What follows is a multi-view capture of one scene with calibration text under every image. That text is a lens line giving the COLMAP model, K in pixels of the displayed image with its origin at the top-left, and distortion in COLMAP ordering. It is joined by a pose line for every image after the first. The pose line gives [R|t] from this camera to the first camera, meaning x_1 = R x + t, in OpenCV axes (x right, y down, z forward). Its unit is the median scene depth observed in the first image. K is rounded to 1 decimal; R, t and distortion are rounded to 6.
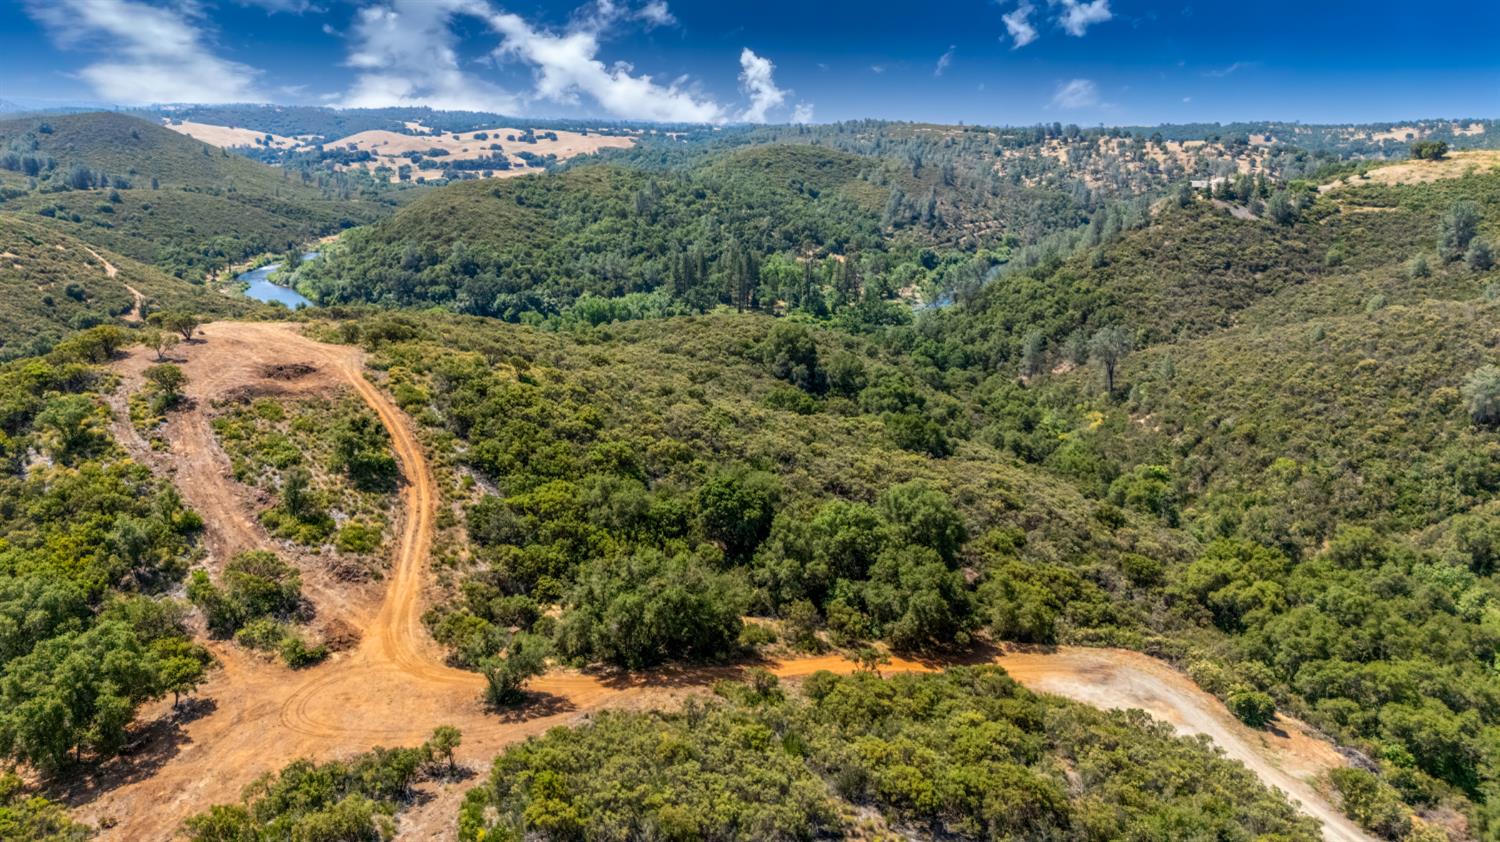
lens RADIAL K [[1108.8, 0, 747.7], [0, 1108.8, 425.1], [0, 0, 1]] dist [0.074283, -0.041182]
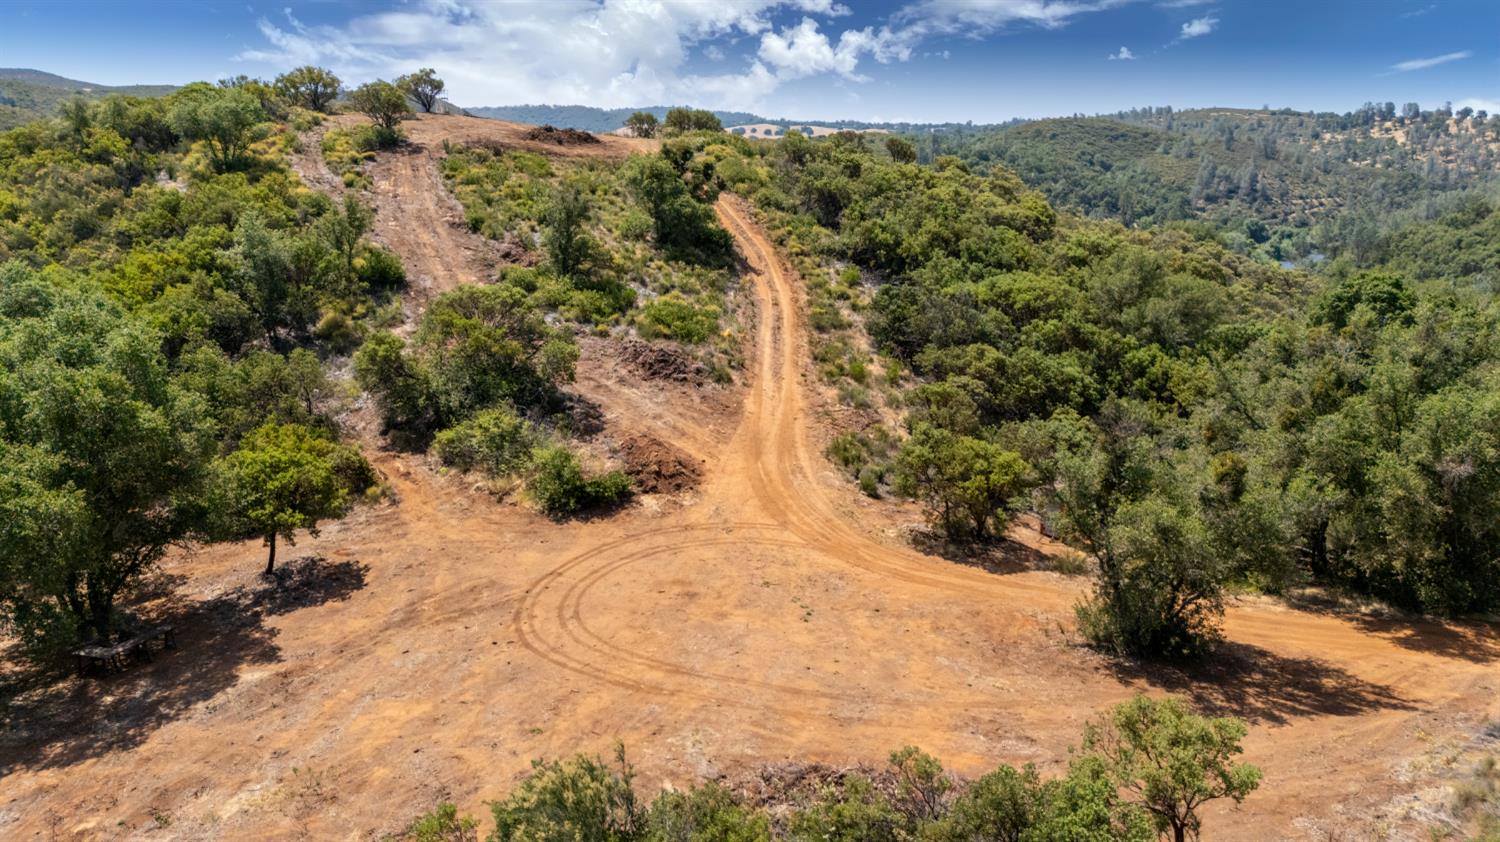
lens RADIAL K [[1108.8, 0, 760.6], [0, 1108.8, 417.1], [0, 0, 1]] dist [0.074283, -0.041182]
pose [[0.979375, 0.060946, -0.192642, -0.199656], [-0.063831, 0.997922, -0.008800, 0.139868], [0.191705, 0.020915, 0.981230, 0.483411]]
